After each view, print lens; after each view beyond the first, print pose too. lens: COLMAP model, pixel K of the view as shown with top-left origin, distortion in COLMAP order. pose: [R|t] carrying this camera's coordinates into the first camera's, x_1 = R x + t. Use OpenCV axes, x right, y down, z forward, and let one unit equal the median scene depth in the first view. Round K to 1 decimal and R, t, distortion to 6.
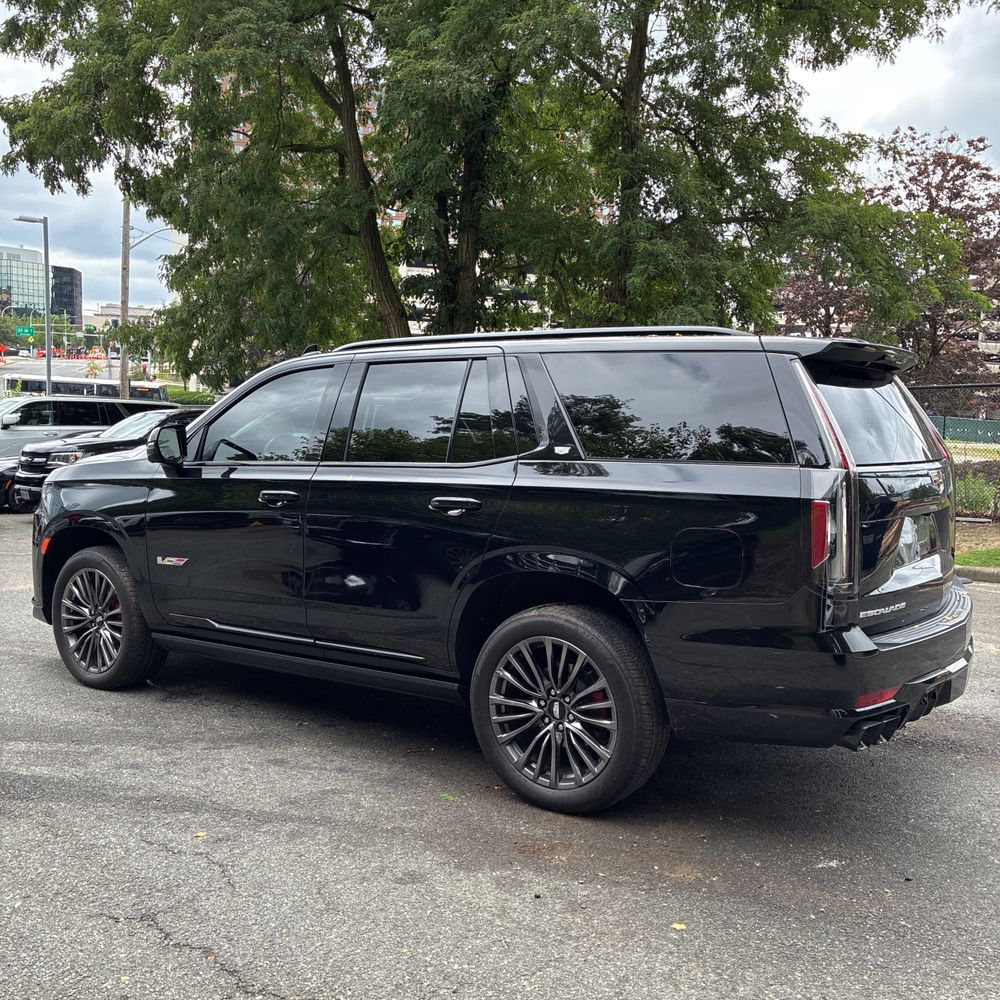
lens RADIAL K [[1045.5, 0, 496.5], [0, 1045.5, 502.9], [0, 0, 1]] dist [0.031211, -0.009863]
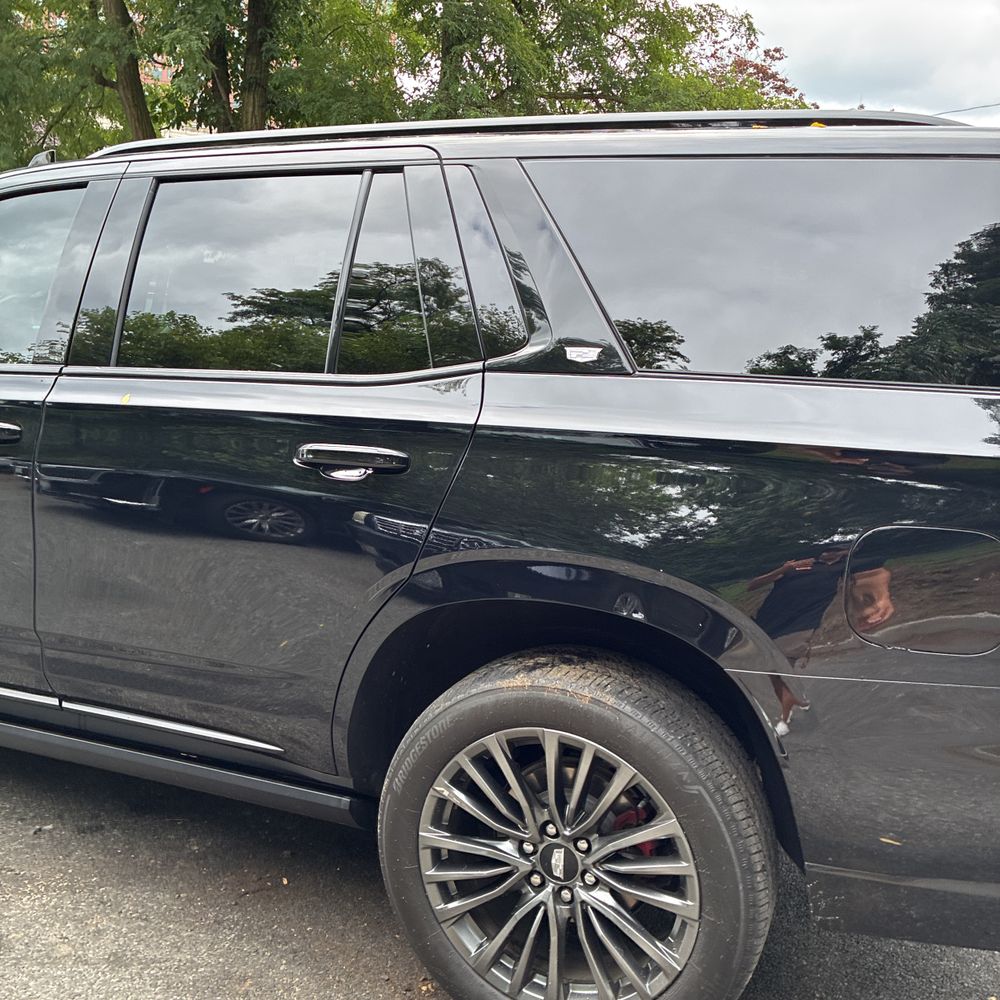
lens RADIAL K [[1051.6, 0, 480.3], [0, 1051.6, 504.9], [0, 0, 1]] dist [0.016185, 0.021623]
pose [[0.980340, -0.004647, 0.197263, -0.075578], [-0.012464, 0.996268, 0.085411, -0.019598], [-0.196924, -0.086190, 0.976623, 0.480296]]
